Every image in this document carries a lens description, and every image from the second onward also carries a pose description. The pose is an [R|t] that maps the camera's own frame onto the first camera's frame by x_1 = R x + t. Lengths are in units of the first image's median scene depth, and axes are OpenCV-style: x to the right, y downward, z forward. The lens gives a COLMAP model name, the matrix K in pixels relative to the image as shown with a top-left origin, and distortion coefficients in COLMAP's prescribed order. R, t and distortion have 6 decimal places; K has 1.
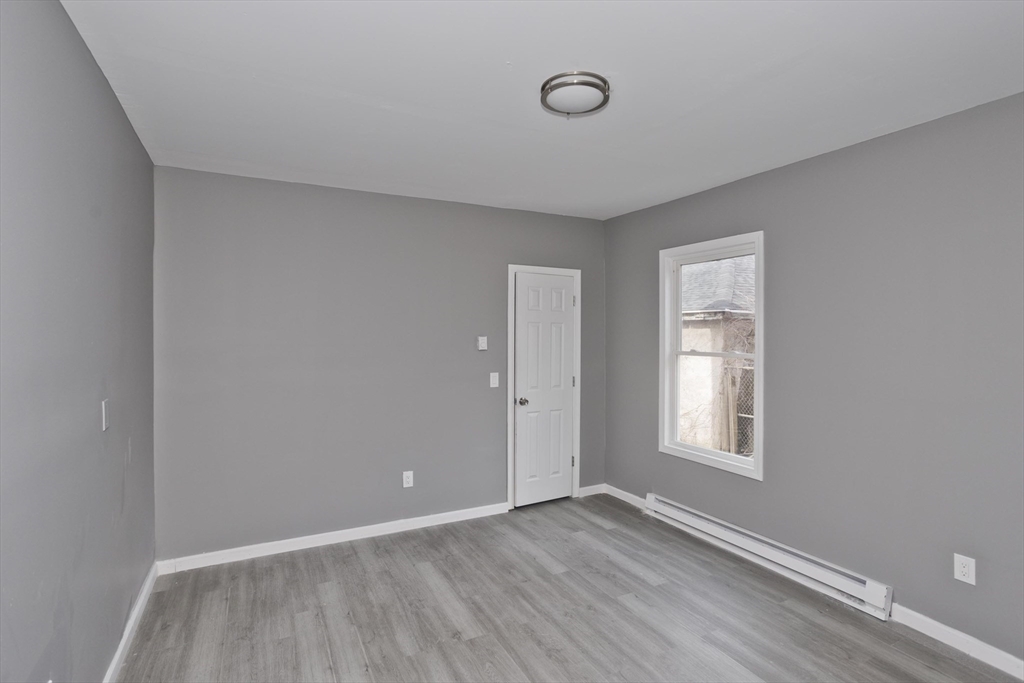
lens RADIAL K [[511.2, 0, 510.0], [0, 511.2, 336.1], [0, 0, 1]] dist [-0.016614, 0.016031]
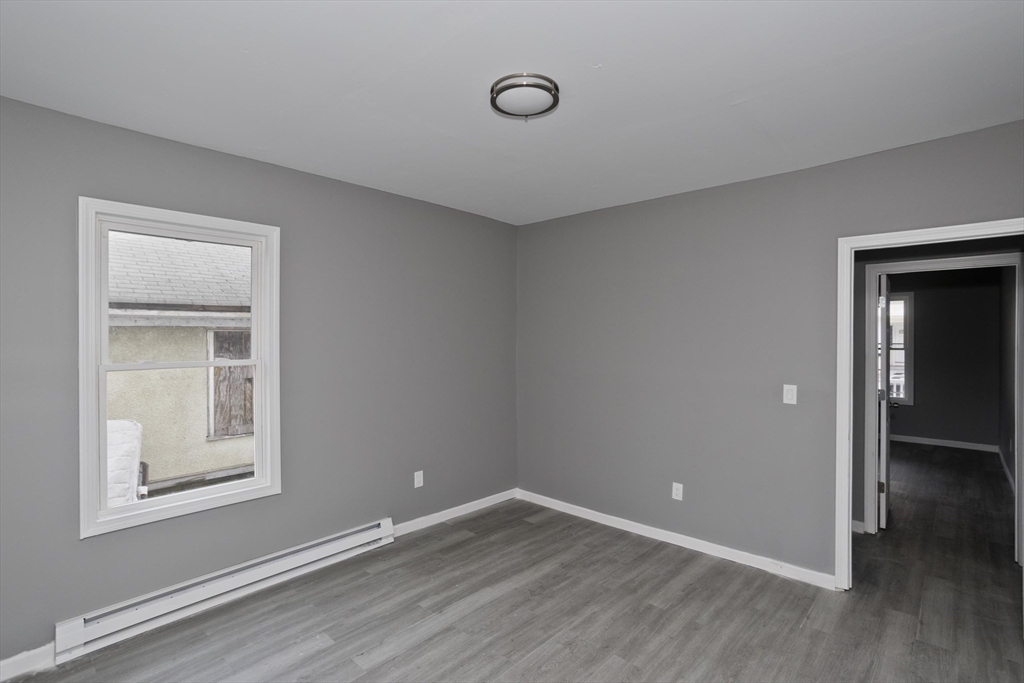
lens RADIAL K [[511.2, 0, 510.6], [0, 511.2, 338.6], [0, 0, 1]] dist [-0.016614, 0.016031]
pose [[-0.370311, -0.008941, 0.928865, -0.599194], [-0.003026, 0.999960, 0.008419, -0.012248], [-0.928903, 0.000307, -0.370323, 1.063483]]
